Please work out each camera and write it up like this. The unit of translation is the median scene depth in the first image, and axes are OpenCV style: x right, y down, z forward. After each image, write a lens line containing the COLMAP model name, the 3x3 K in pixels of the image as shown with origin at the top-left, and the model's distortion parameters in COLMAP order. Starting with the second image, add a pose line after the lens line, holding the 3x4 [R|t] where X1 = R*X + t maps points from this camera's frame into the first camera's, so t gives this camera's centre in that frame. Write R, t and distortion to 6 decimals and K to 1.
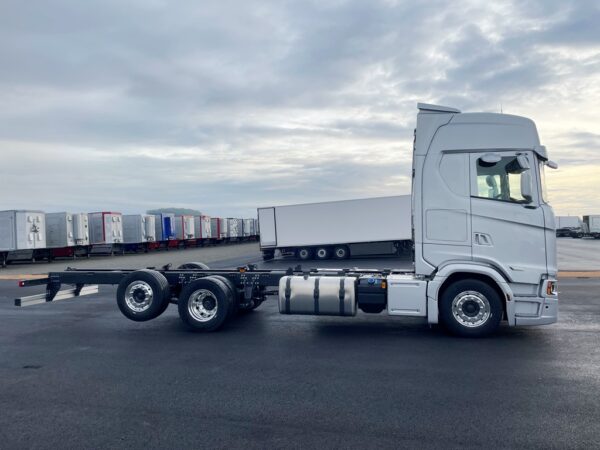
lens RADIAL K [[464.6, 0, 301.8], [0, 464.6, 225.6], [0, 0, 1]] dist [0.056323, -0.009692]
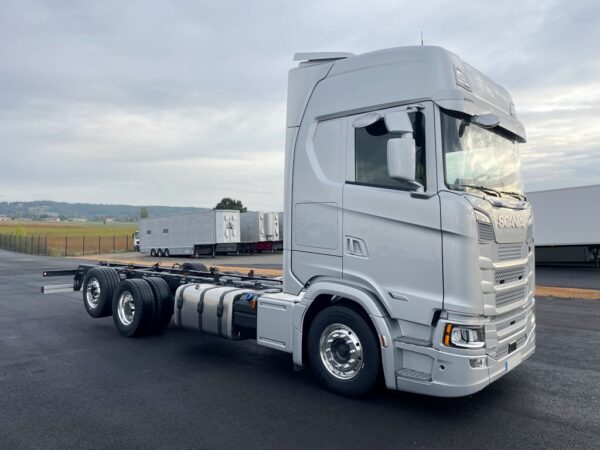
lens RADIAL K [[464.6, 0, 301.8], [0, 464.6, 225.6], [0, 0, 1]] dist [0.056323, -0.009692]
pose [[0.863365, 0.006494, -0.504538, 0.523456], [-0.004323, 0.999976, 0.005472, -0.003107], [0.504562, -0.002543, 0.863372, 0.326215]]
